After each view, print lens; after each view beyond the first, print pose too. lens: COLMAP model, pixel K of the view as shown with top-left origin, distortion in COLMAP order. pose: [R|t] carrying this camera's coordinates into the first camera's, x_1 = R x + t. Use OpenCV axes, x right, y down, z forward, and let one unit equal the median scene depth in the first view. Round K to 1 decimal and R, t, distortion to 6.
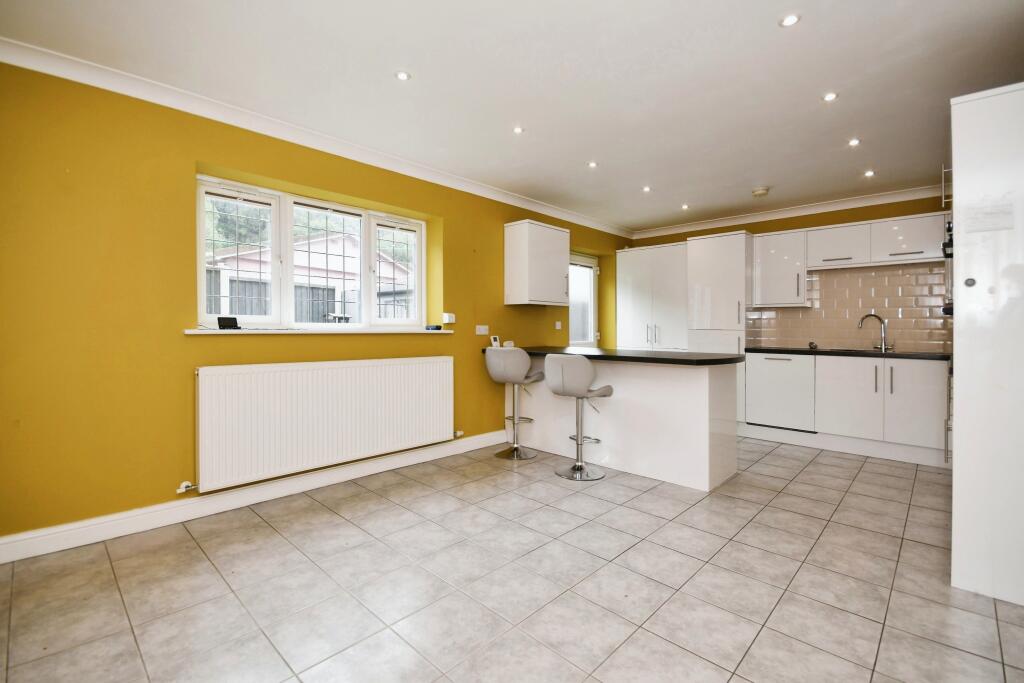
lens RADIAL K [[451.1, 0, 508.1], [0, 451.1, 340.2], [0, 0, 1]] dist [-0.000501, -0.002066]
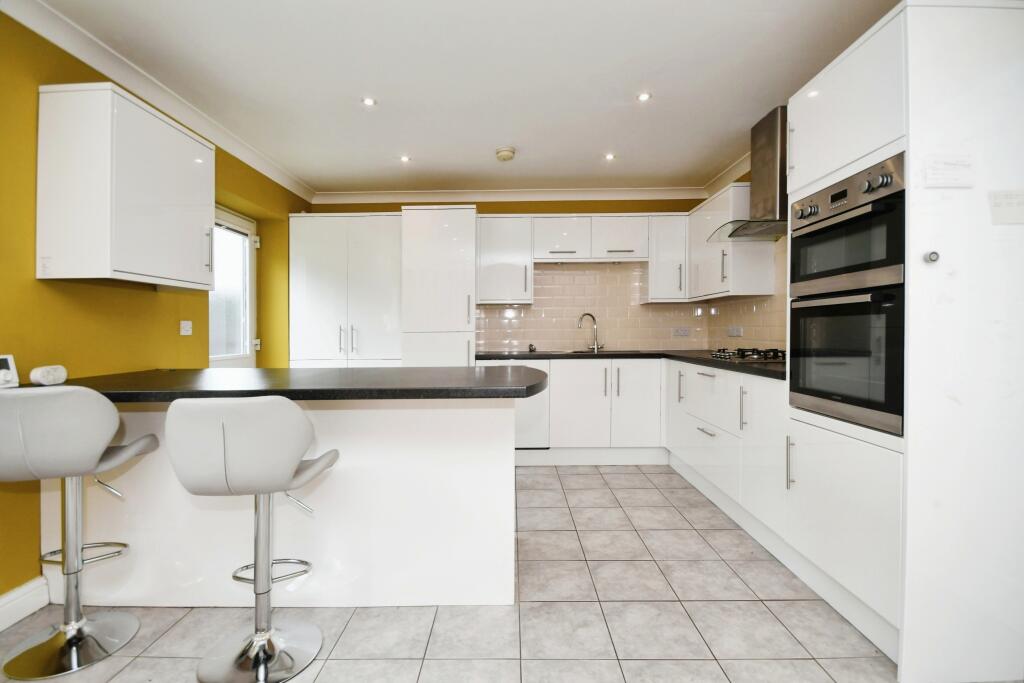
lens RADIAL K [[451.1, 0, 504.5], [0, 451.1, 323.3], [0, 0, 1]] dist [-0.000501, -0.002066]
pose [[0.725448, -0.001775, 0.688274, 0.021225], [0.032601, 0.998963, -0.031786, -0.011876], [-0.687504, 0.045498, 0.724754, 0.444786]]
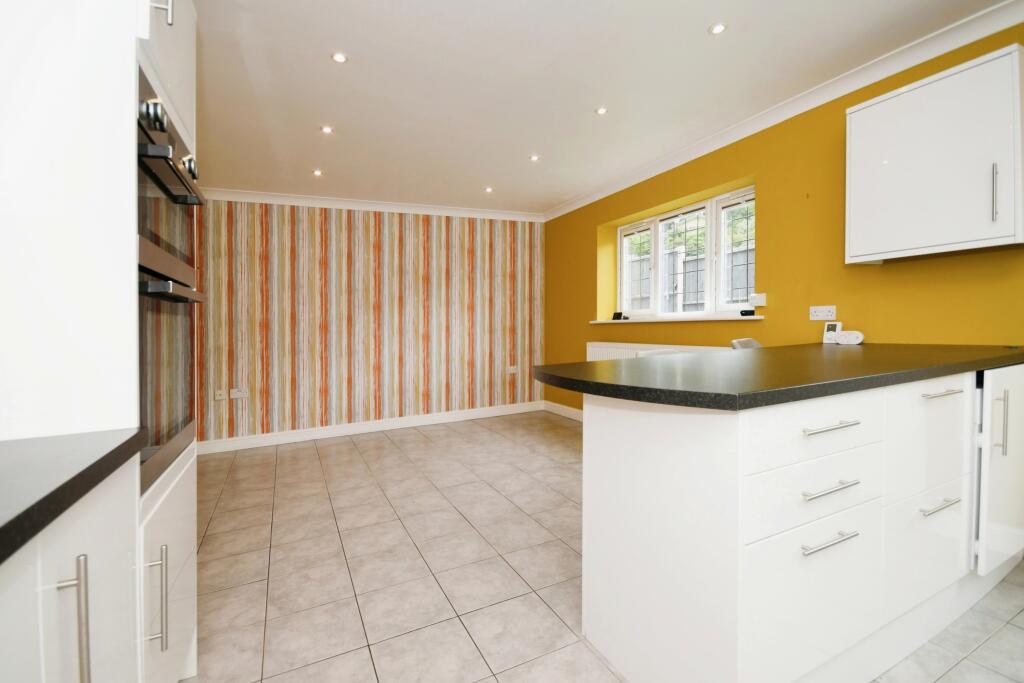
lens RADIAL K [[451.1, 0, 509.1], [0, 451.1, 318.9], [0, 0, 1]] dist [-0.000501, -0.002066]
pose [[-0.331108, -0.003367, -0.943587, 0.761092], [0.008904, 0.999938, -0.006693, -0.015529], [0.943551, -0.010618, -0.331058, 0.869639]]
